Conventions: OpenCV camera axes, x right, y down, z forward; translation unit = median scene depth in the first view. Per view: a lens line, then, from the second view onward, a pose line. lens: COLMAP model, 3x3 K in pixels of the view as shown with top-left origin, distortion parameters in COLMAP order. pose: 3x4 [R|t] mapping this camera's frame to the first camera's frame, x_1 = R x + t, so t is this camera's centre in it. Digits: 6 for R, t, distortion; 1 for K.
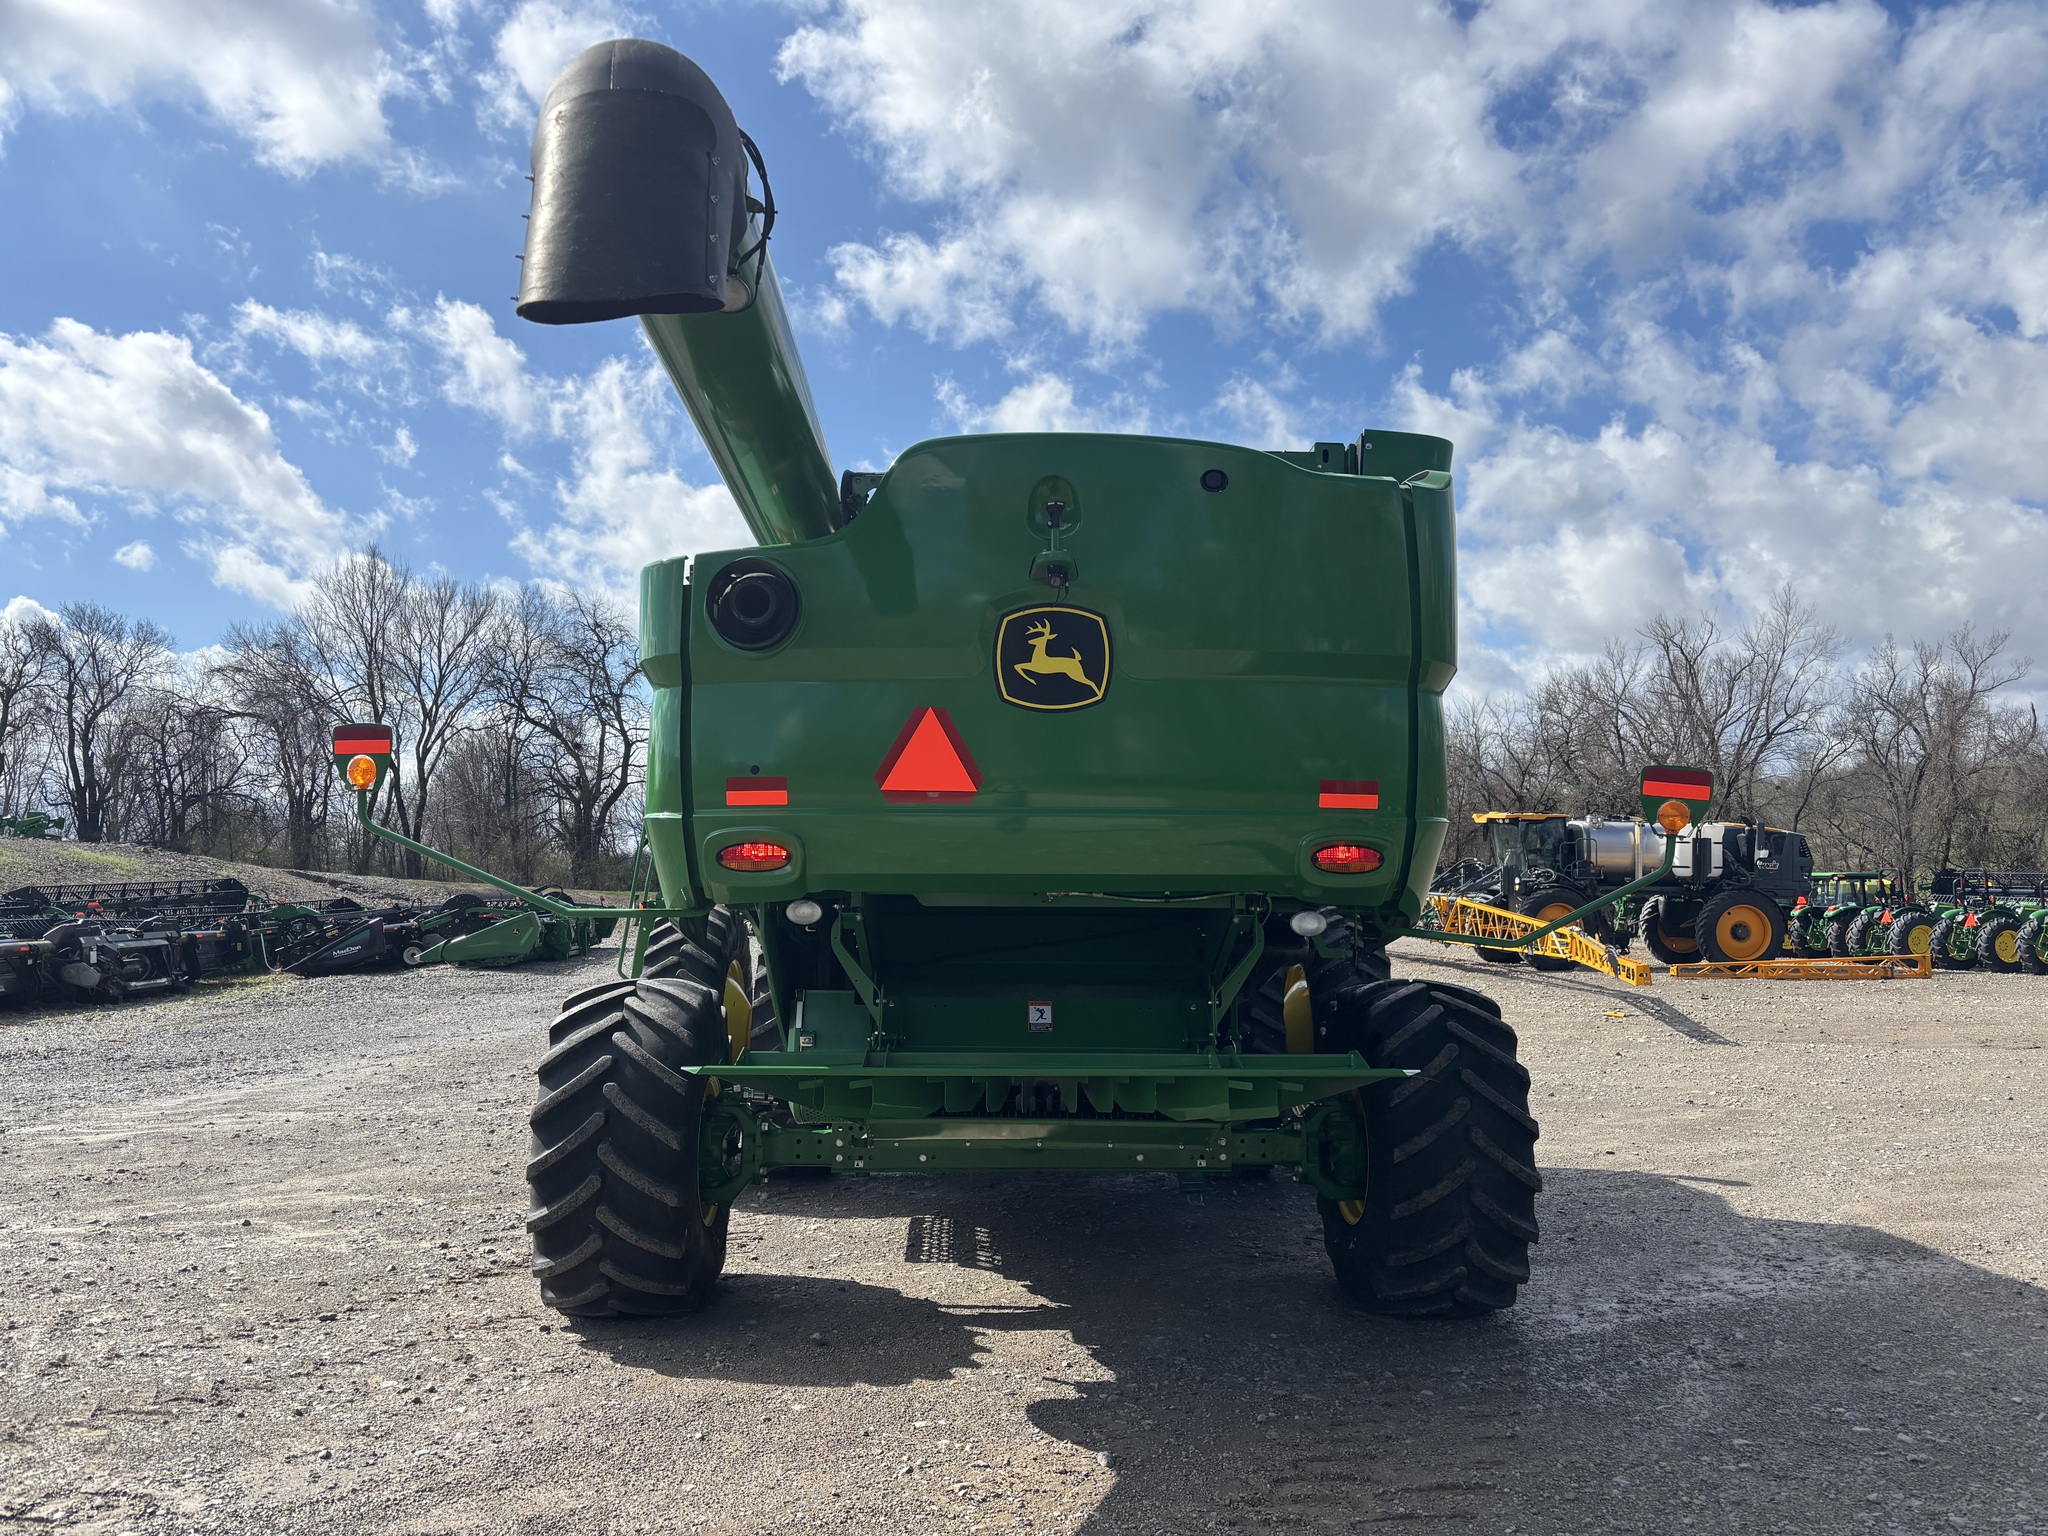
lens RADIAL K [[1626.0, 0, 1030.0], [0, 1626.0, 754.9], [0, 0, 1]] dist [0.007487, 0.002864]
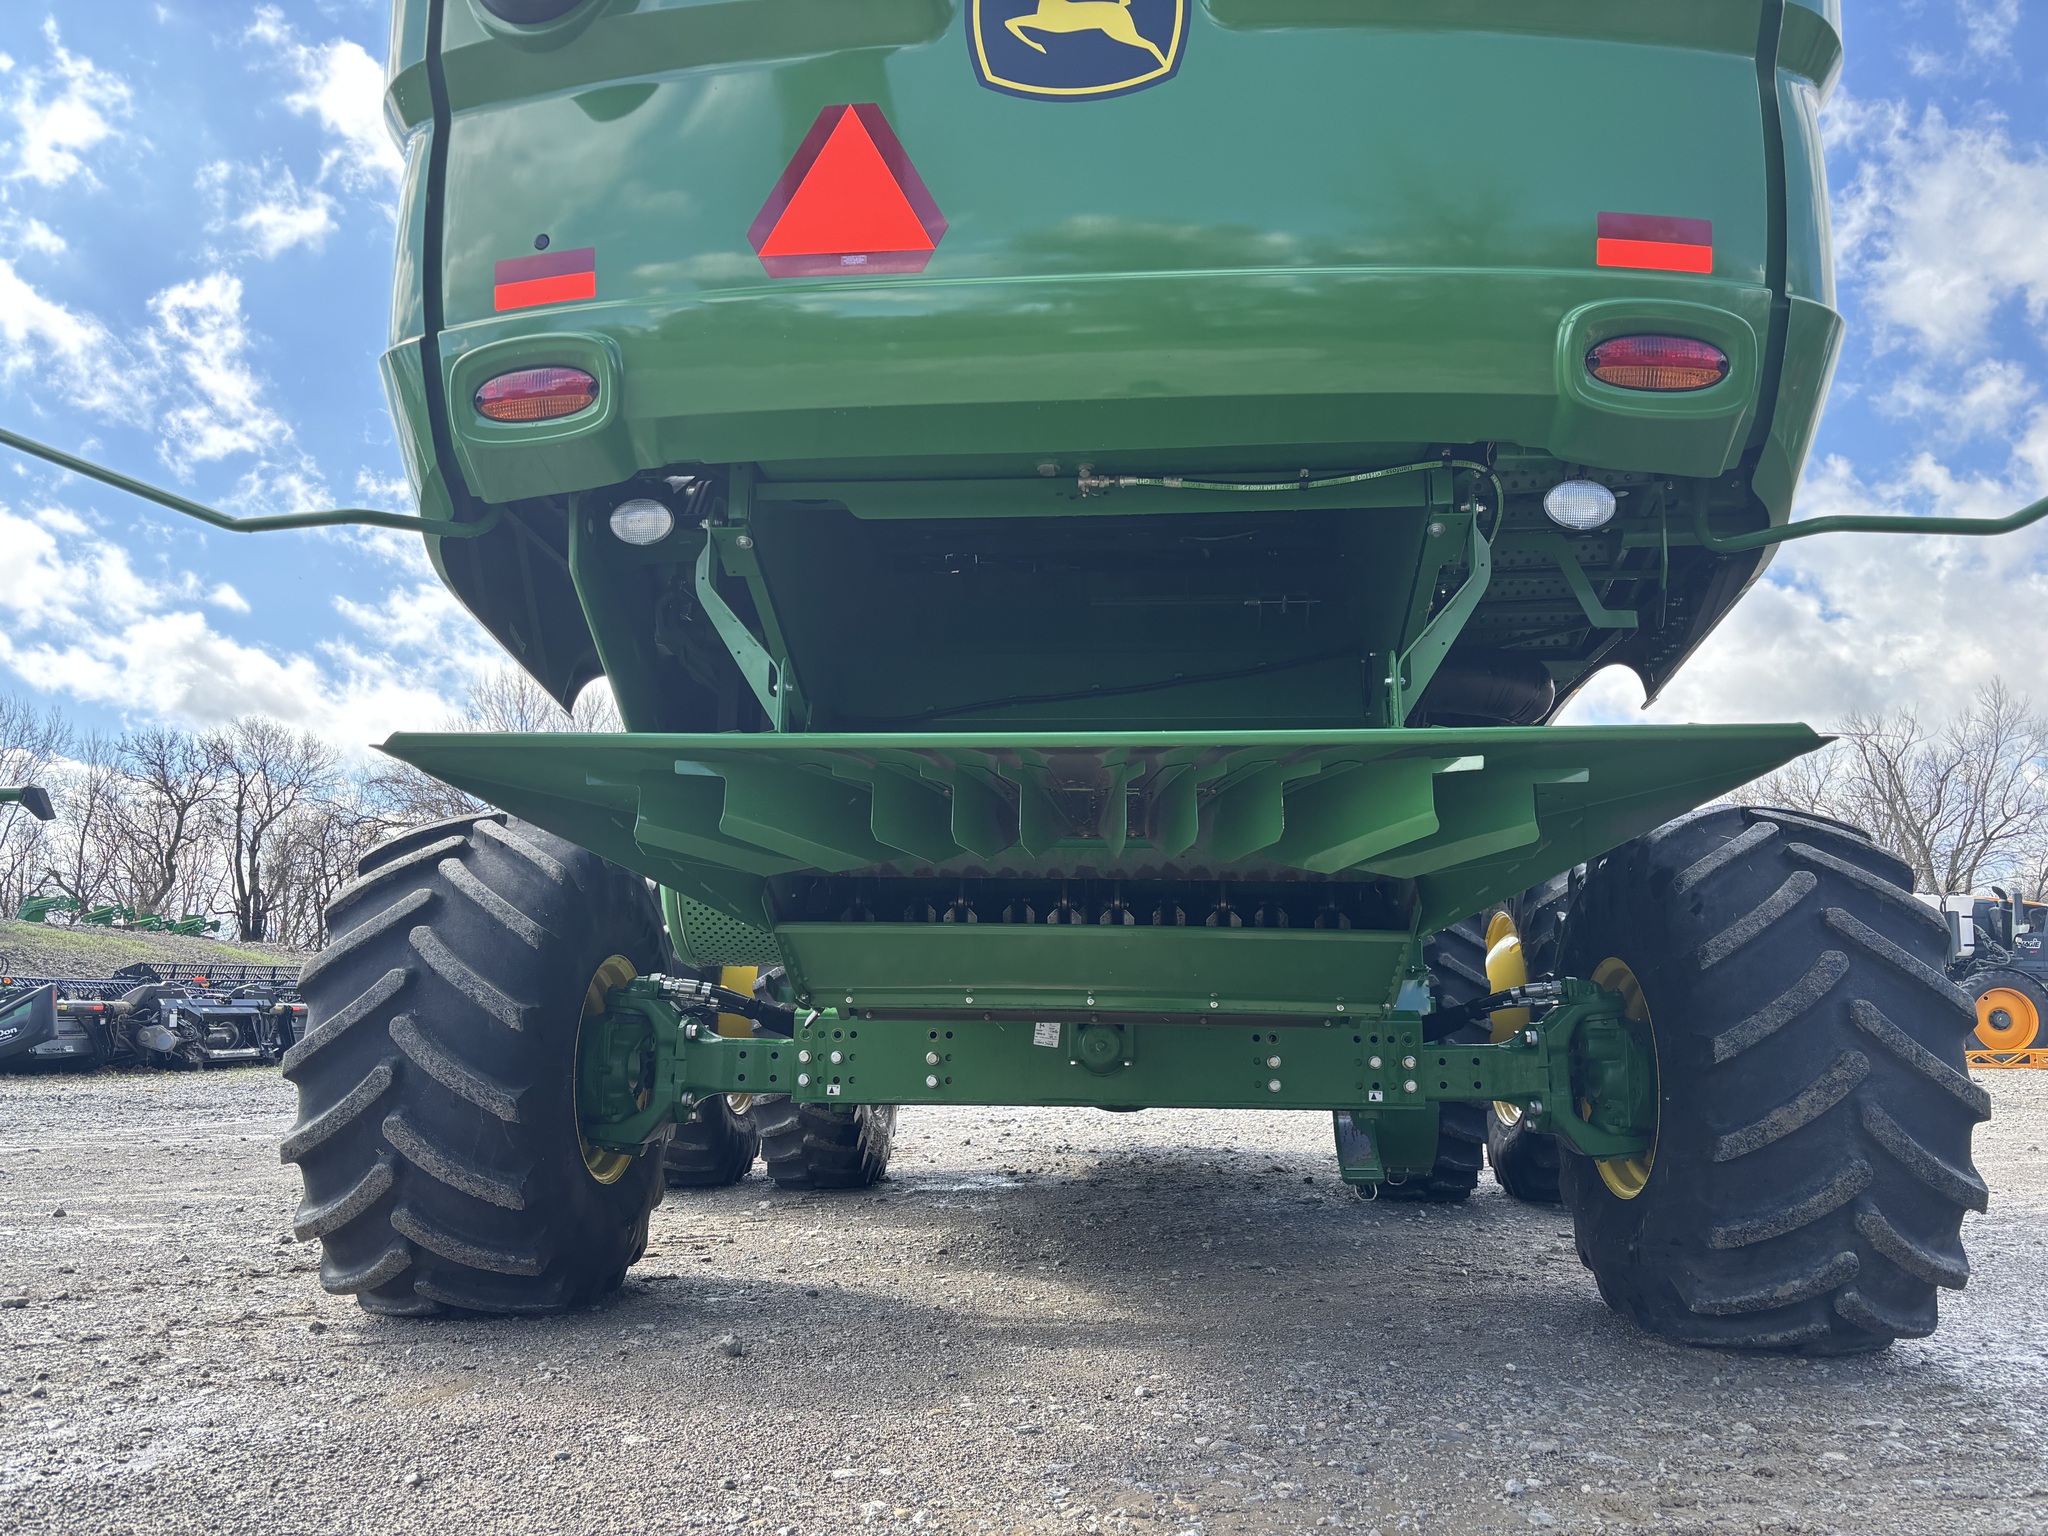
lens RADIAL K [[1573.7, 0, 1024.0], [0, 1573.7, 768.0], [0, 0, 1]] dist [-0.007632, 0.043740]
pose [[0.994570, -0.012613, -0.103302, 0.035232], [0.003121, 0.995797, -0.091533, 0.180616], [0.104023, 0.090713, 0.990429, 0.377713]]
